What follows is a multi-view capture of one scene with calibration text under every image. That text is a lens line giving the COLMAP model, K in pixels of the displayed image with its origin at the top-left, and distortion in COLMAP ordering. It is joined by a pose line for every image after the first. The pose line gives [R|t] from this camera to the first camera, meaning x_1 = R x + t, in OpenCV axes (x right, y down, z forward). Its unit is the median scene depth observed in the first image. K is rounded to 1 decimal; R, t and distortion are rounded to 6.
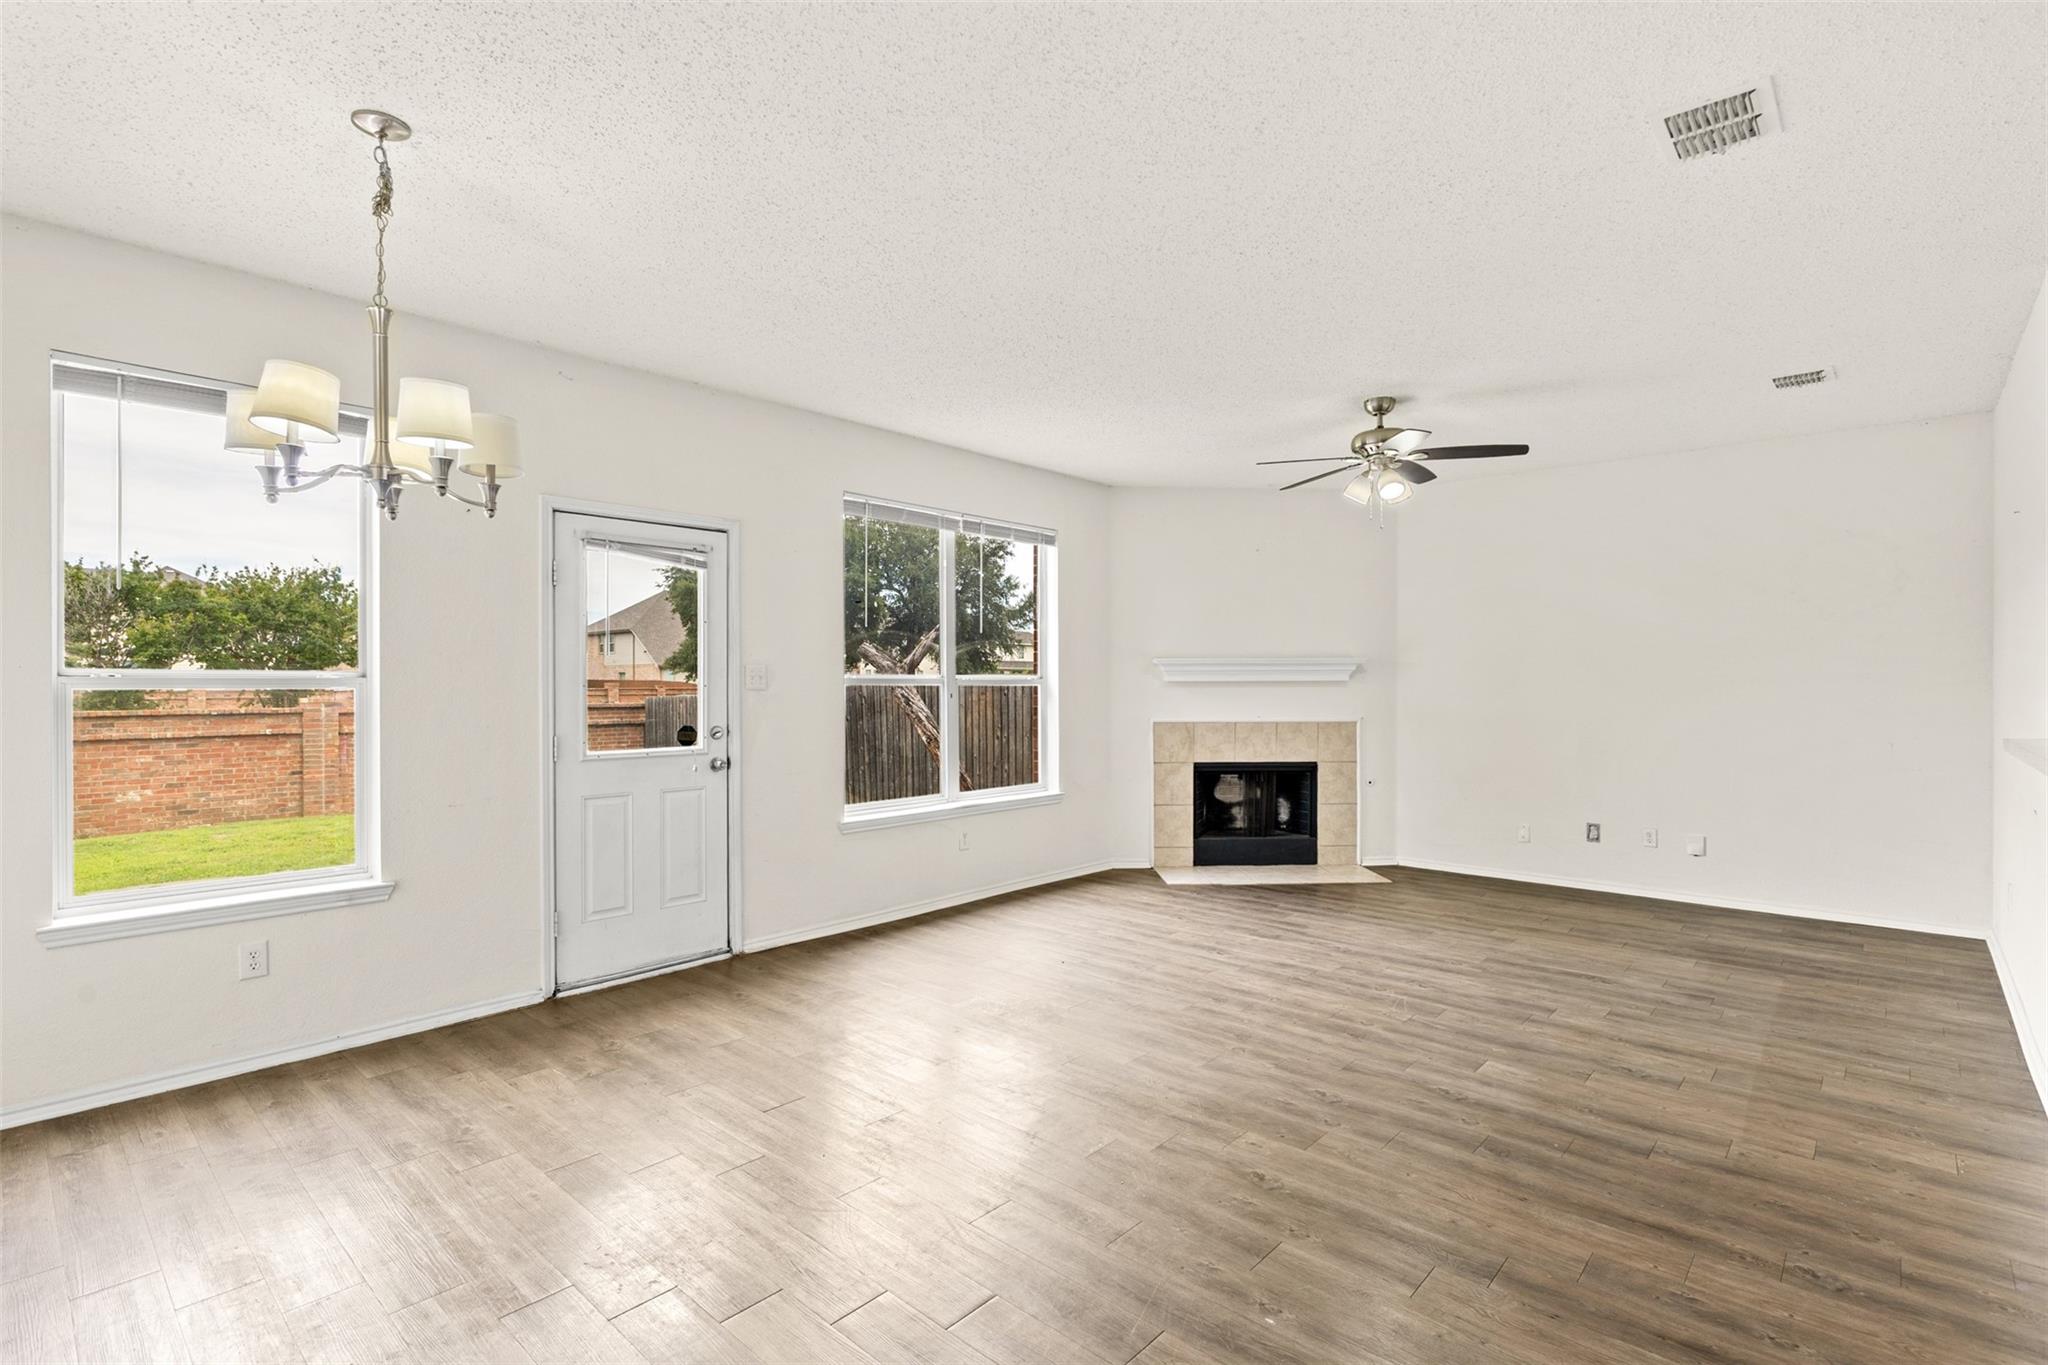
lens RADIAL K [[967.8, 0, 1030.0], [0, 967.8, 682.0], [0, 0, 1]] dist [-0.005685, 0.000180]
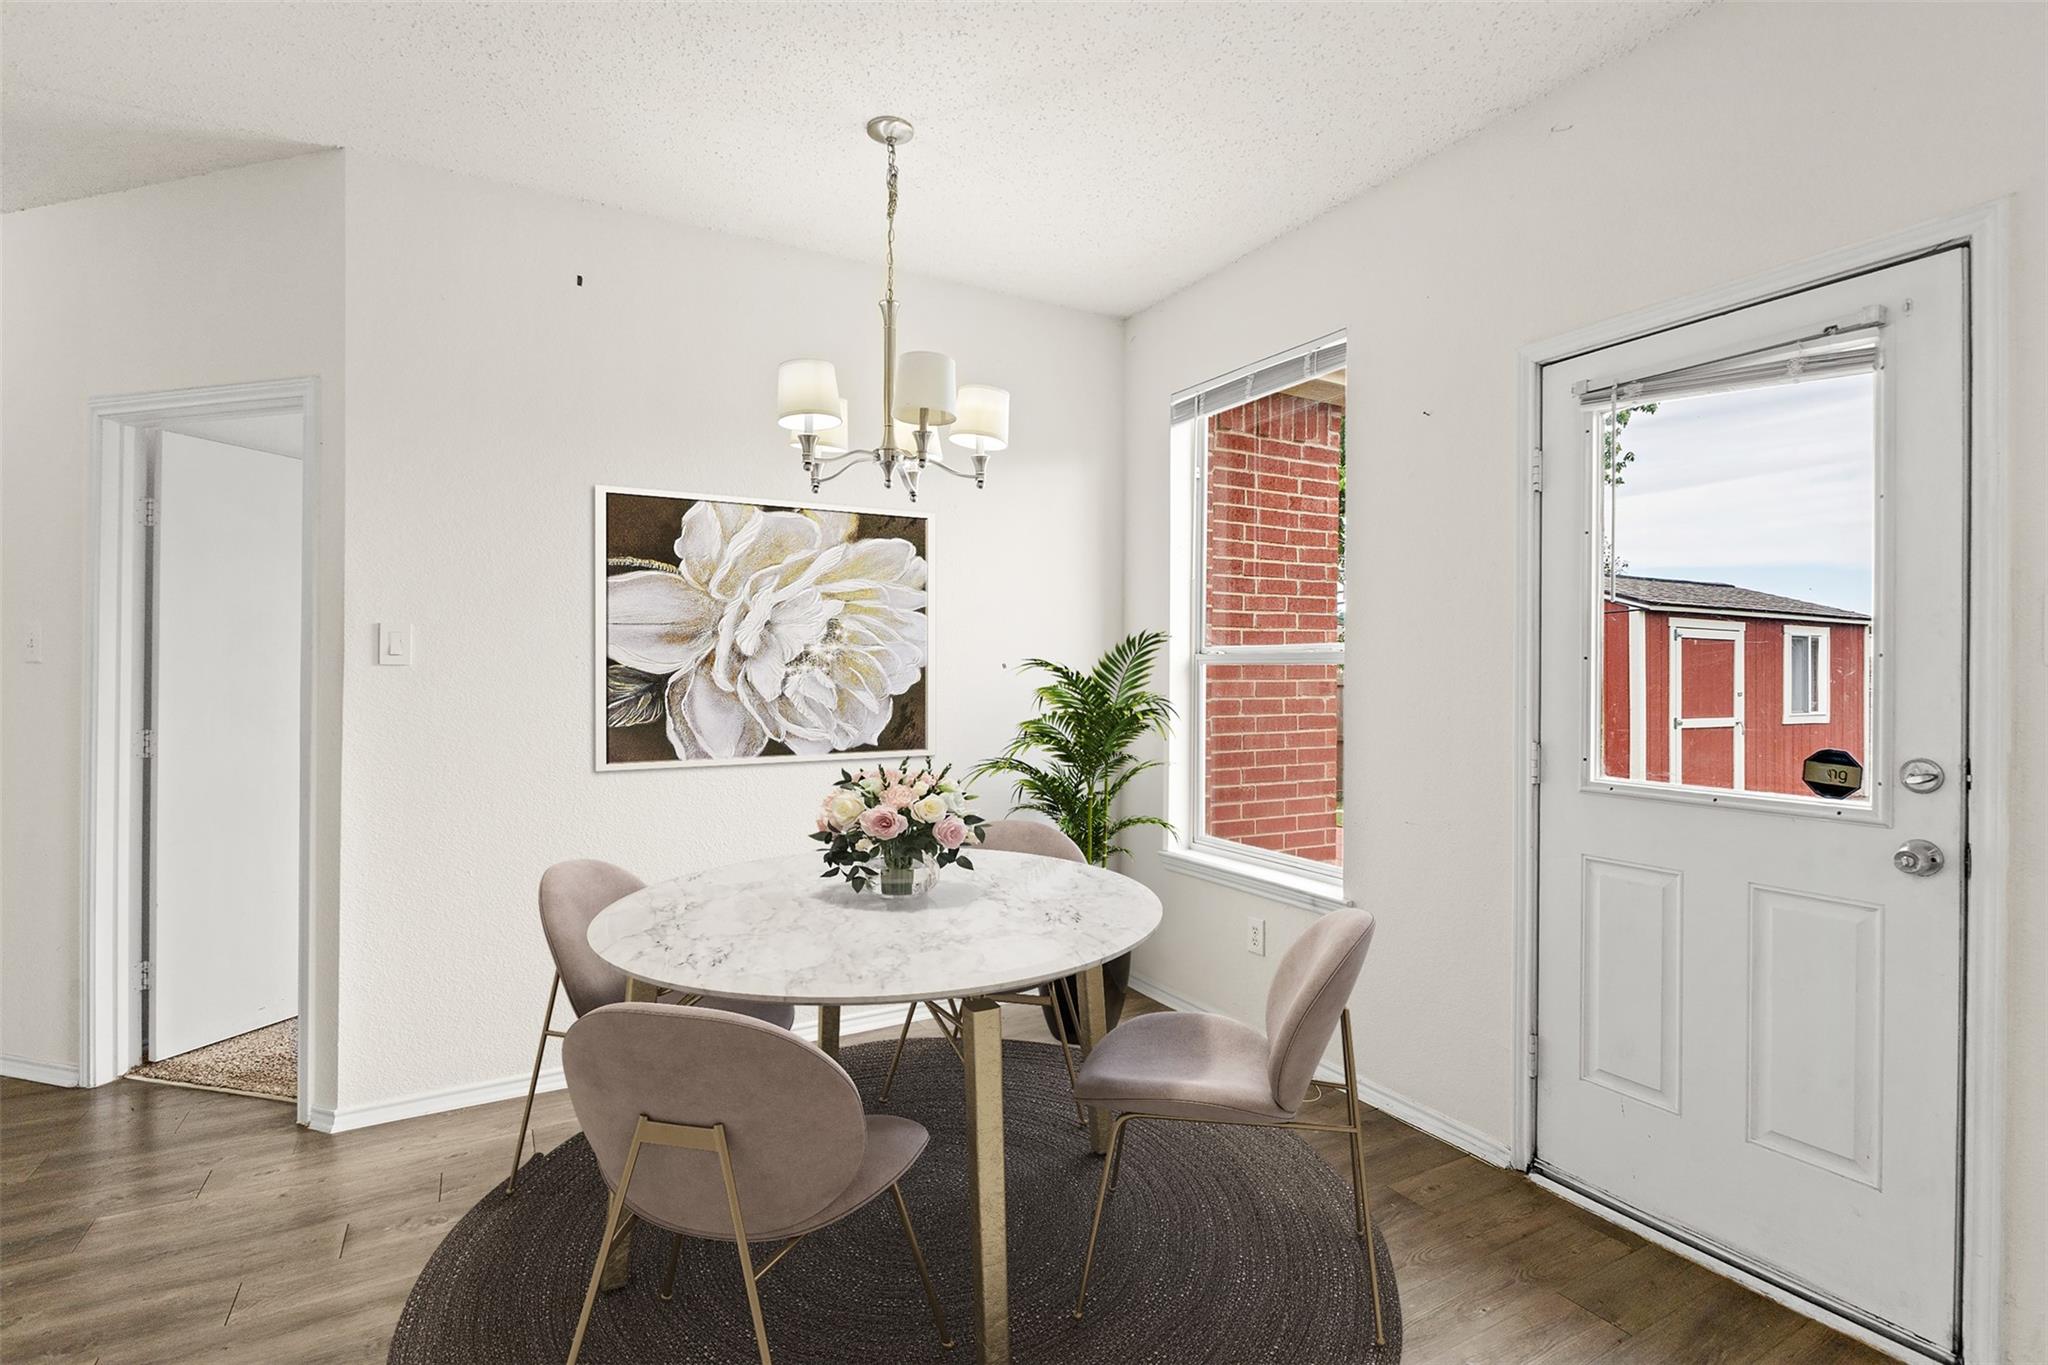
lens RADIAL K [[967.8, 0, 1030.2], [0, 967.8, 673.6], [0, 0, 1]] dist [-0.005685, 0.000180]
pose [[-0.314660, -0.001416, -0.949203, 0.159117], [-0.006083, 0.999981, 0.000525, 0.013461], [0.949185, 0.005940, -0.314663, 0.799542]]
